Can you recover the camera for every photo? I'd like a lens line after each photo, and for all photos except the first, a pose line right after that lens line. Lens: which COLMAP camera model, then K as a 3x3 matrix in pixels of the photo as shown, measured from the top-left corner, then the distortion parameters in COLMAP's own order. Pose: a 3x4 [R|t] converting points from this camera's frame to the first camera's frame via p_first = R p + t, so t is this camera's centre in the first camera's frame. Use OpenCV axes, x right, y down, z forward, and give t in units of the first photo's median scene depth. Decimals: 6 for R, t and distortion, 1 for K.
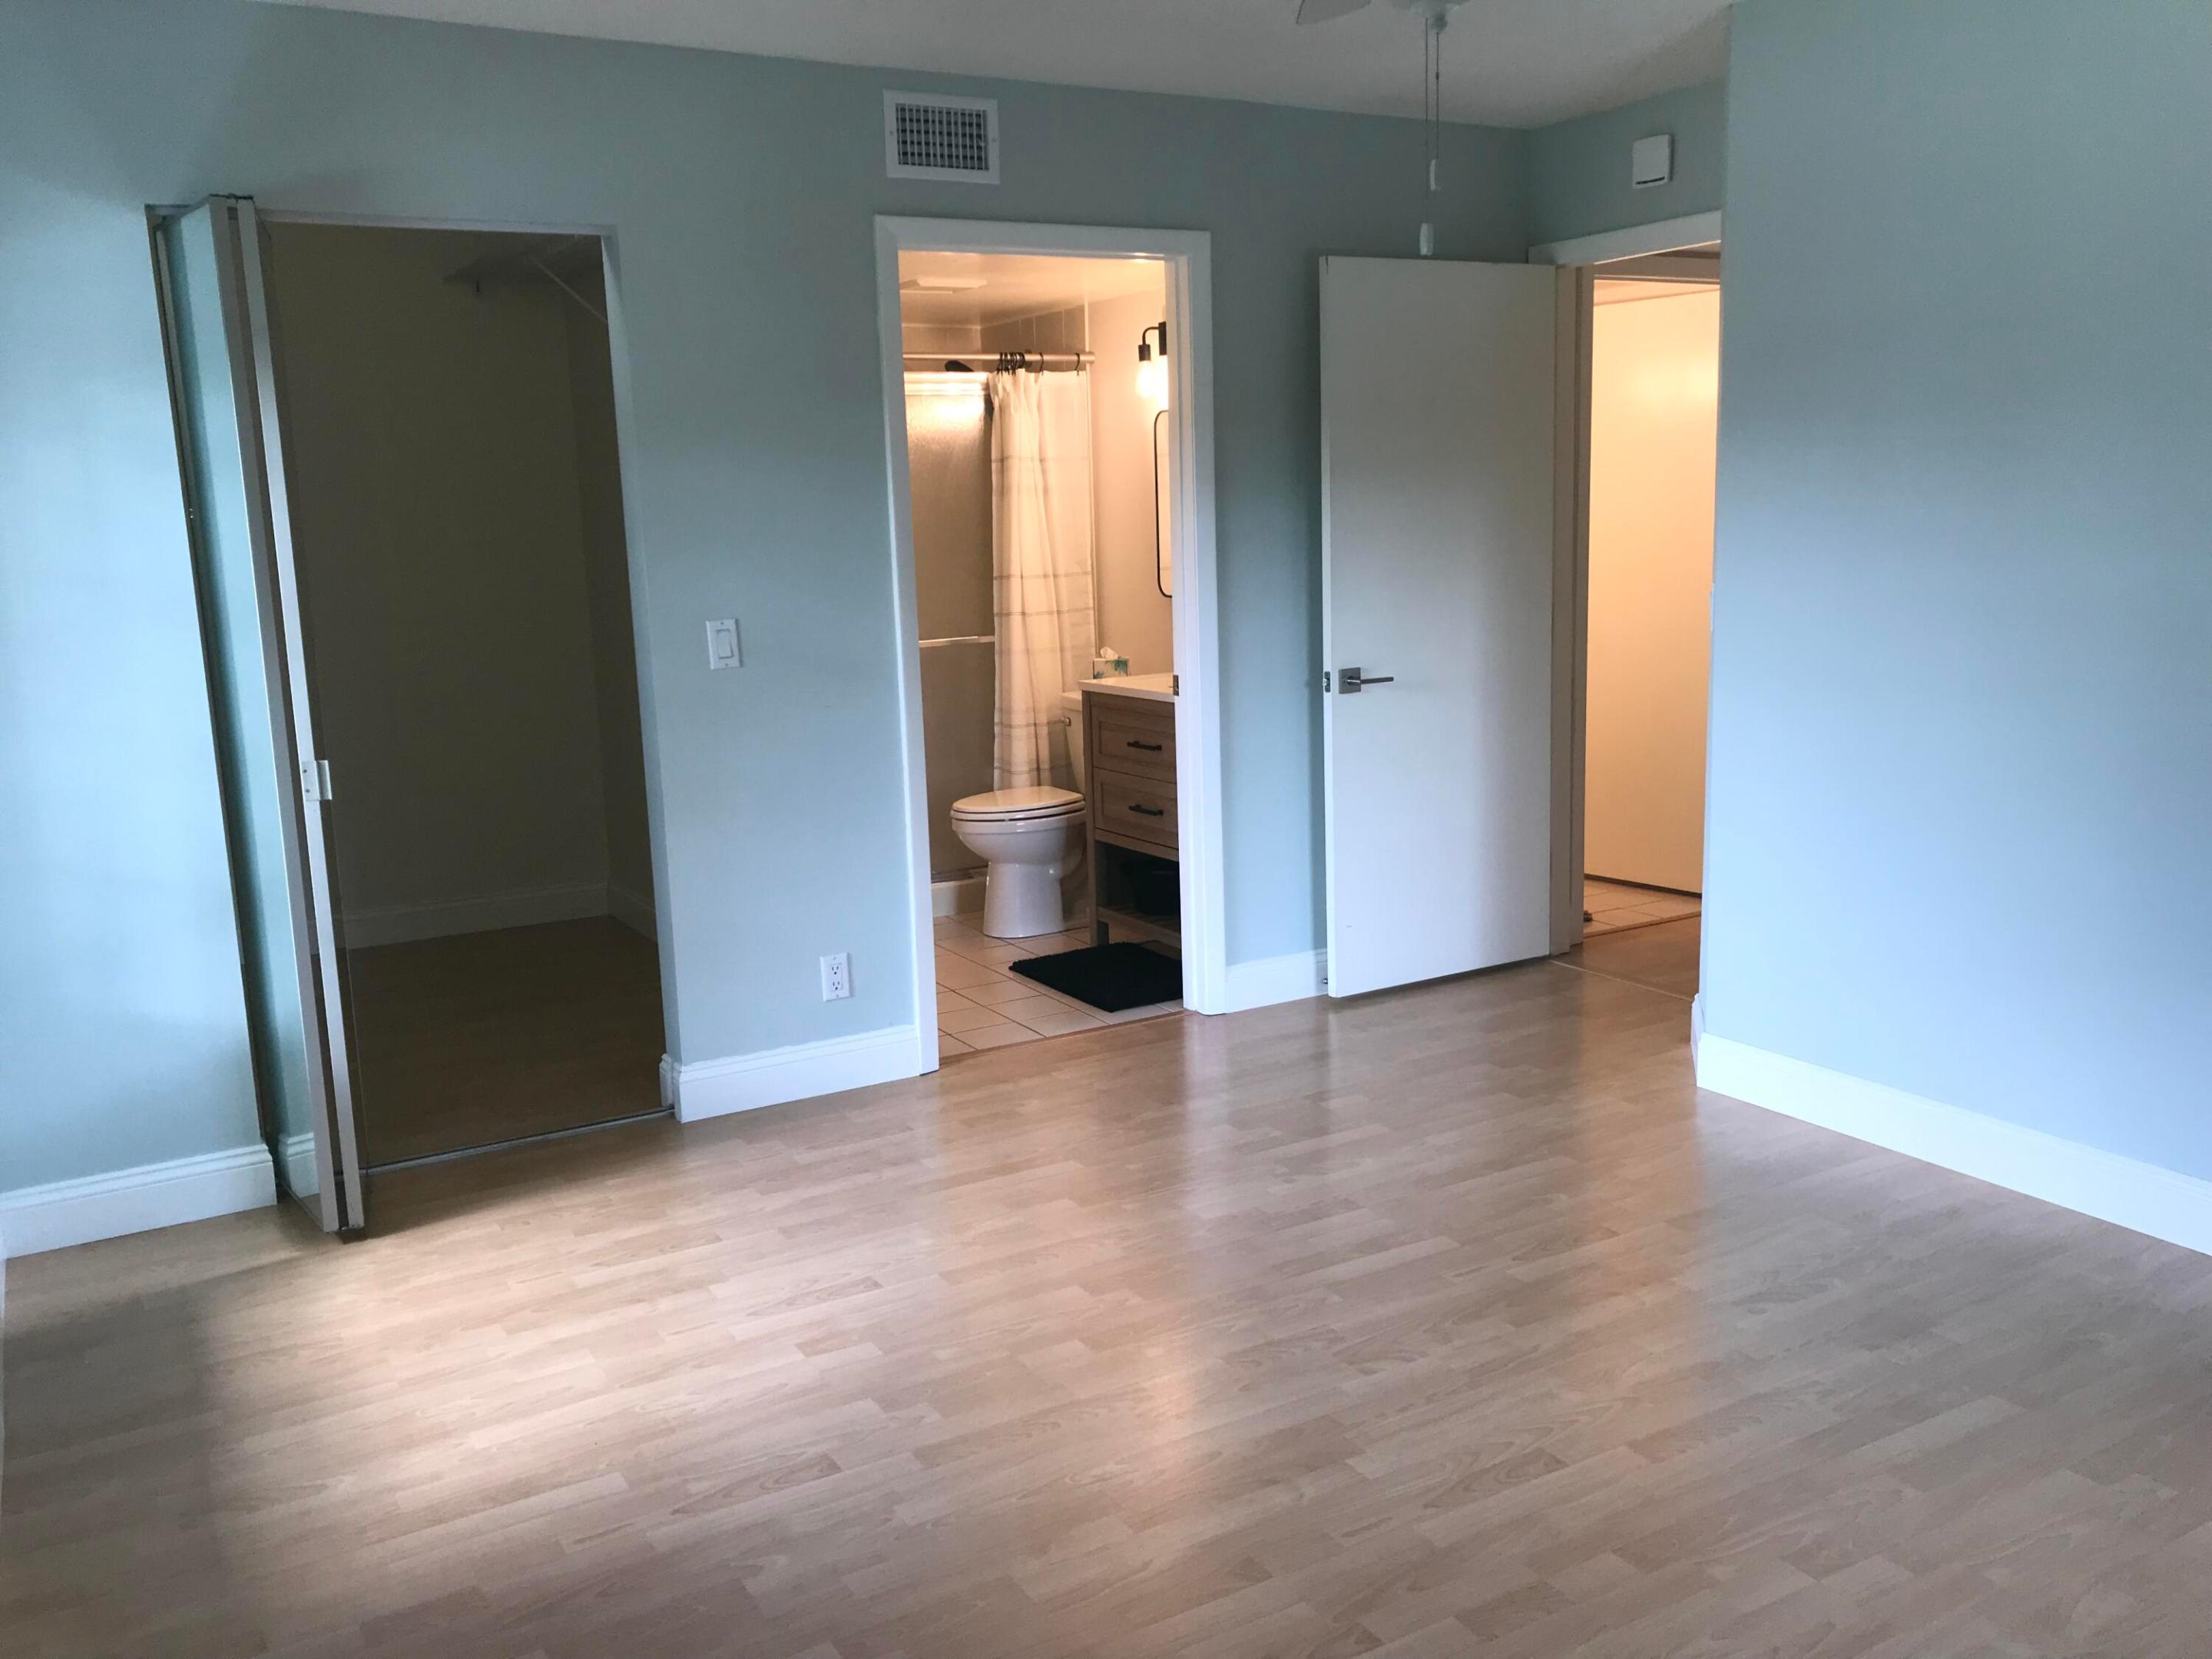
lens RADIAL K [[1801.6, 0, 1118.6], [0, 1801.6, 841.2], [0, 0, 1]] dist [0.031276, -0.030778]
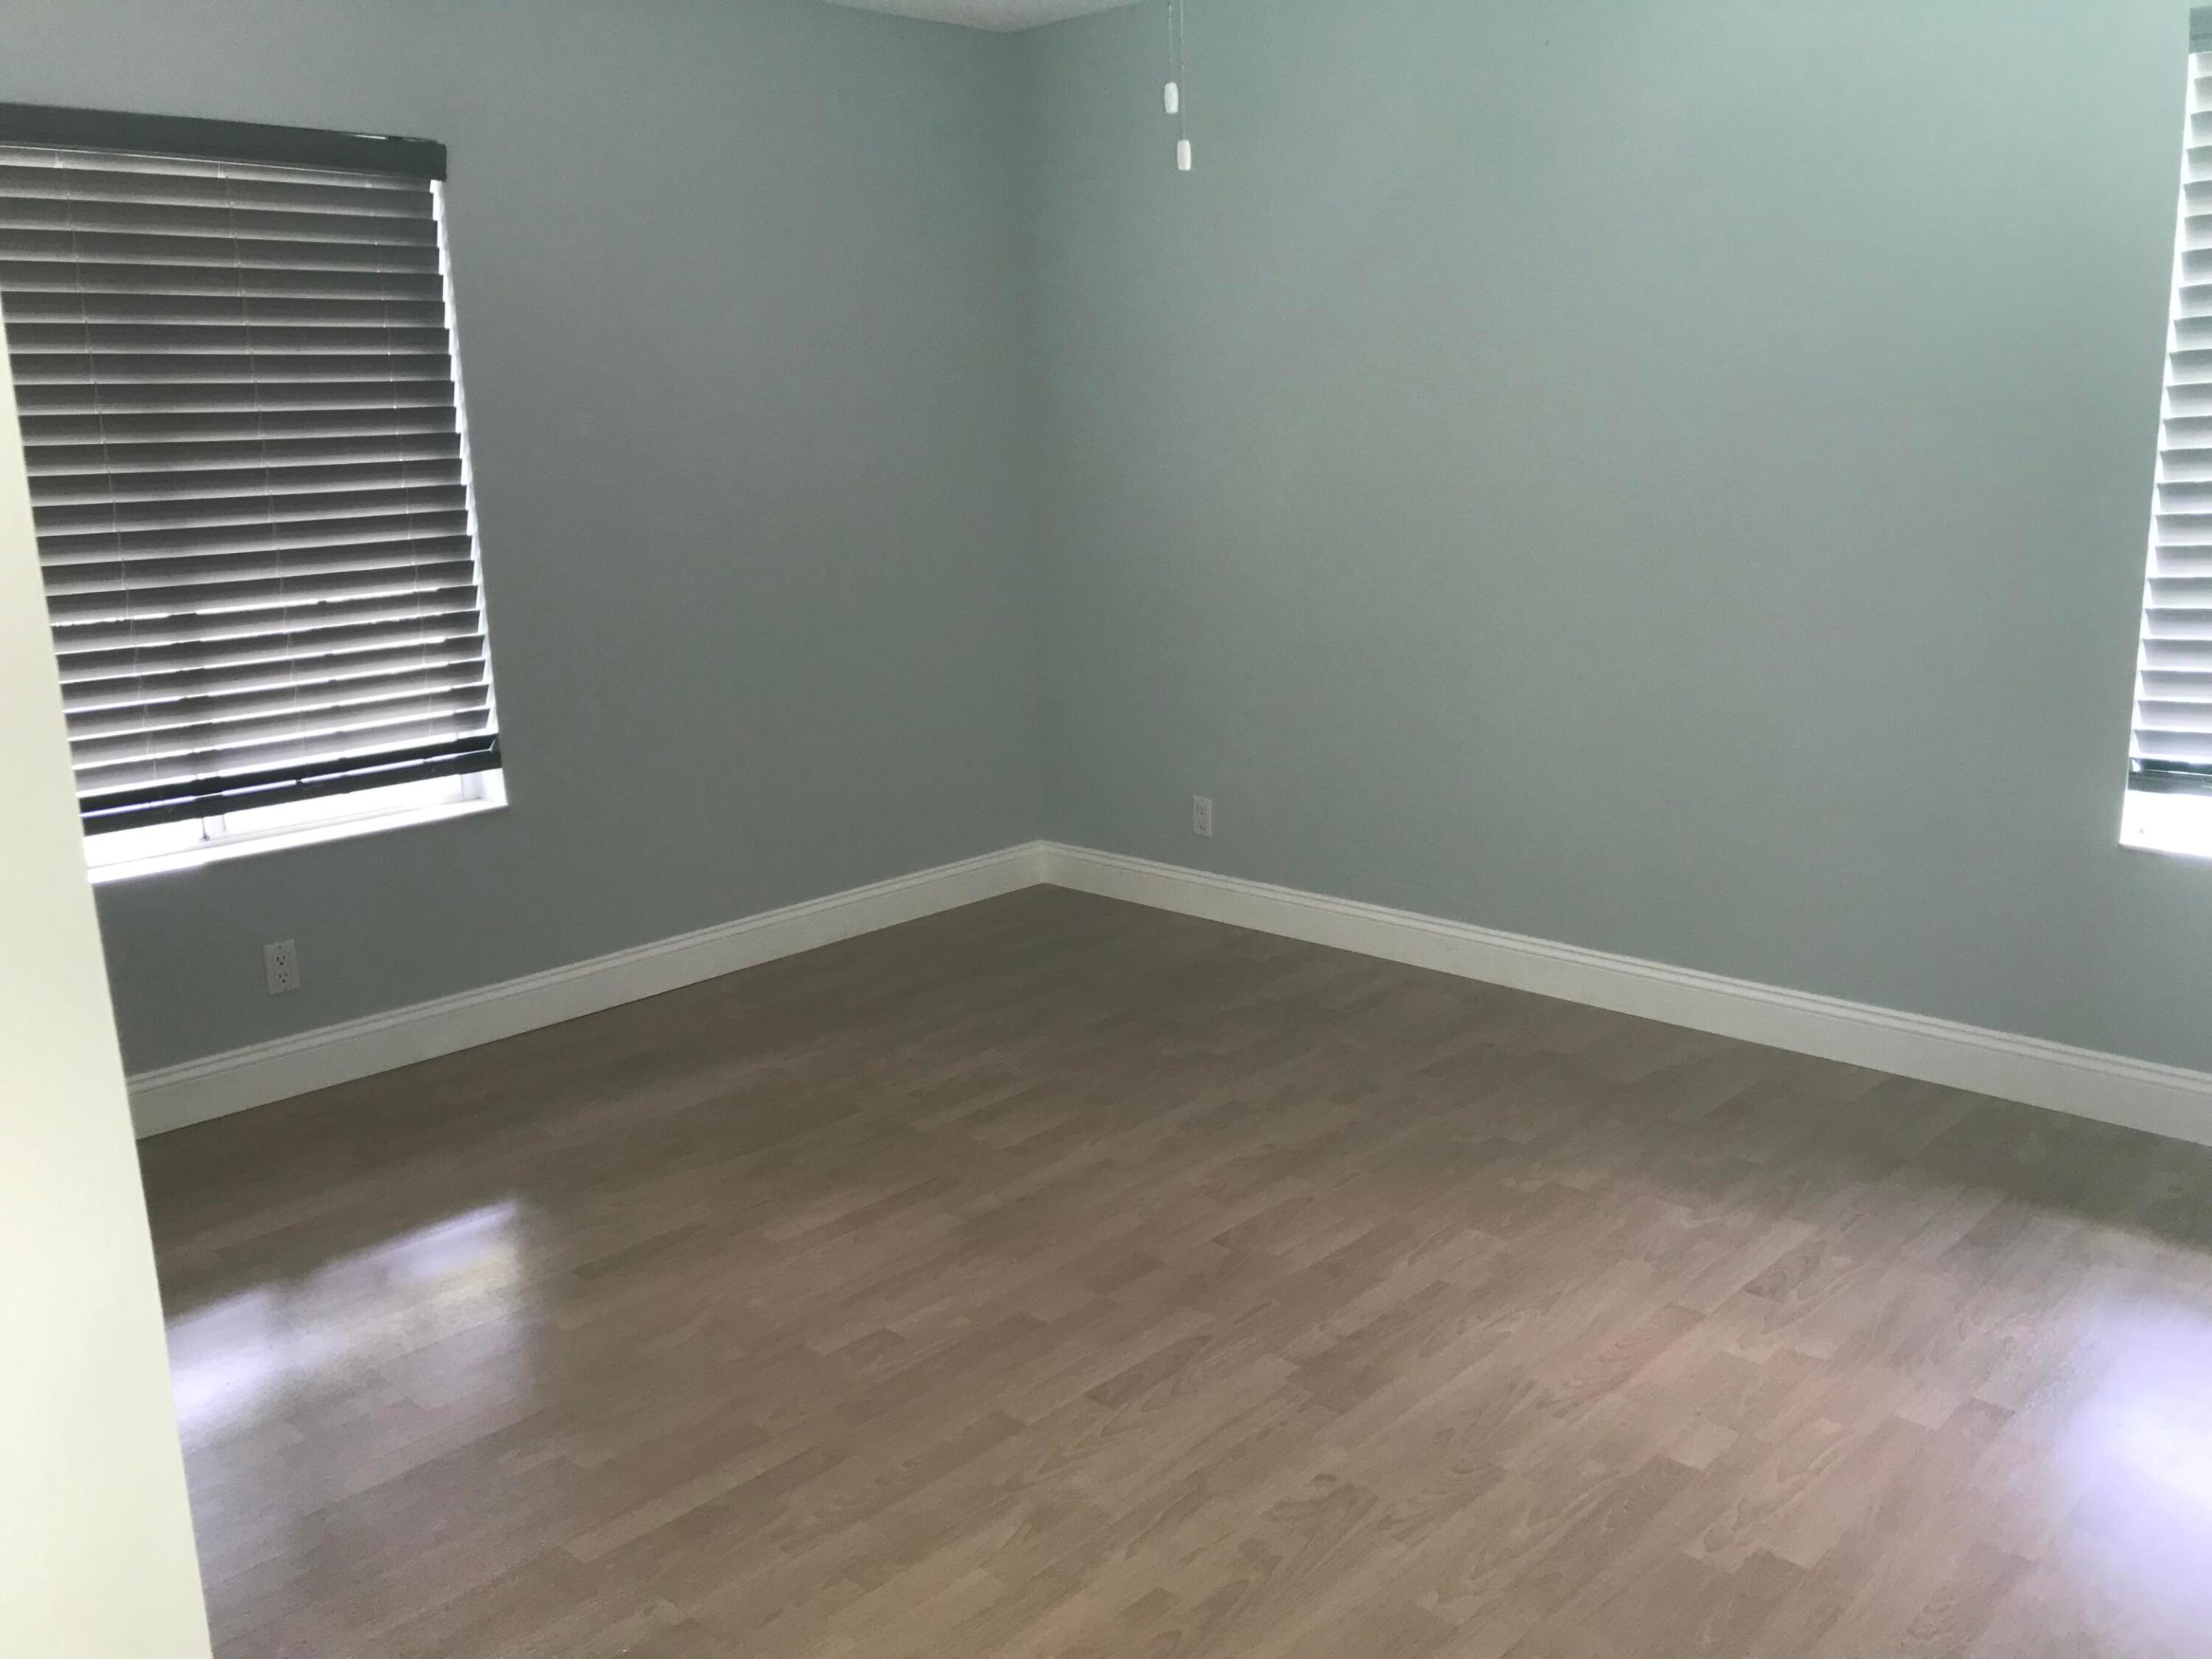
lens RADIAL K [[1801.6, 0, 1105.7], [0, 1801.6, 828.9], [0, 0, 1]] dist [0.031276, -0.030778]
pose [[-0.963012, 0.124422, -0.239012, 0.430745], [0.017484, 0.913994, 0.405351, -0.339924], [0.268890, 0.386179, -0.882363, 1.737763]]
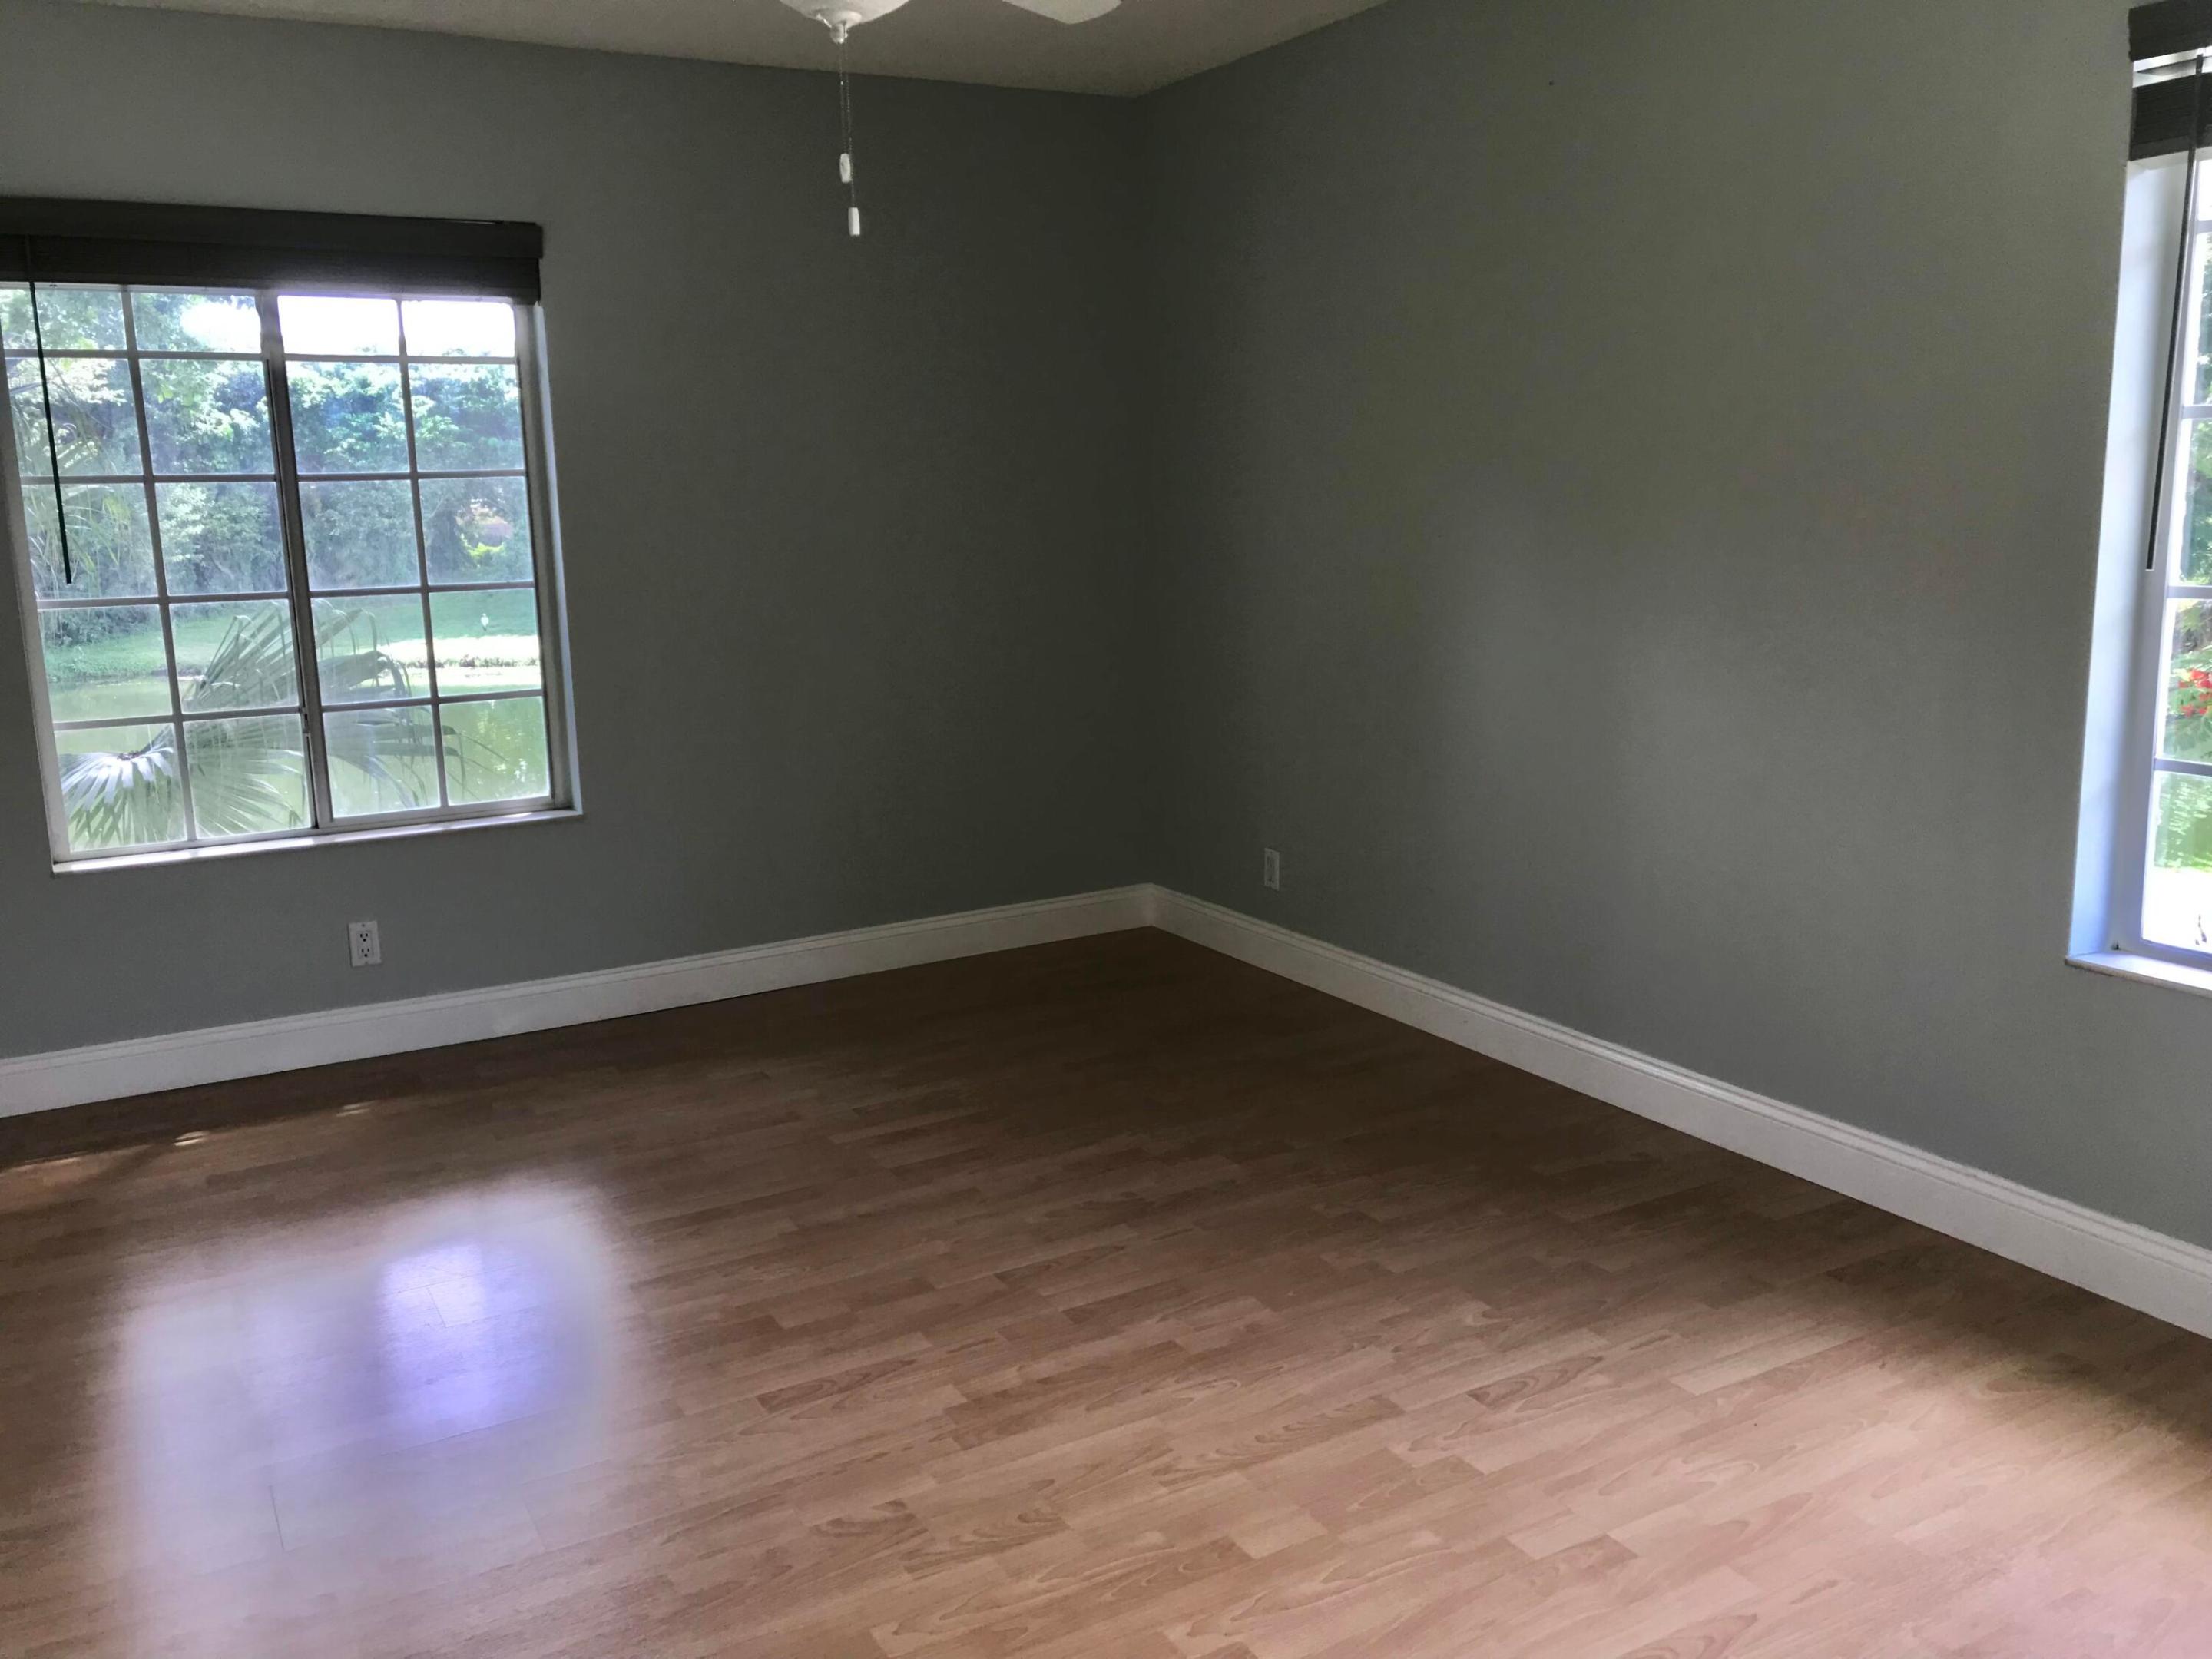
lens RADIAL K [[1801.6, 0, 1099.2], [0, 1801.6, 834.1], [0, 0, 1]] dist [0.031276, -0.030778]
pose [[-0.997585, 0.058650, 0.037195, -0.005569], [0.068272, 0.926408, 0.370279, -0.325561], [-0.012741, 0.371924, -0.928176, 1.821441]]
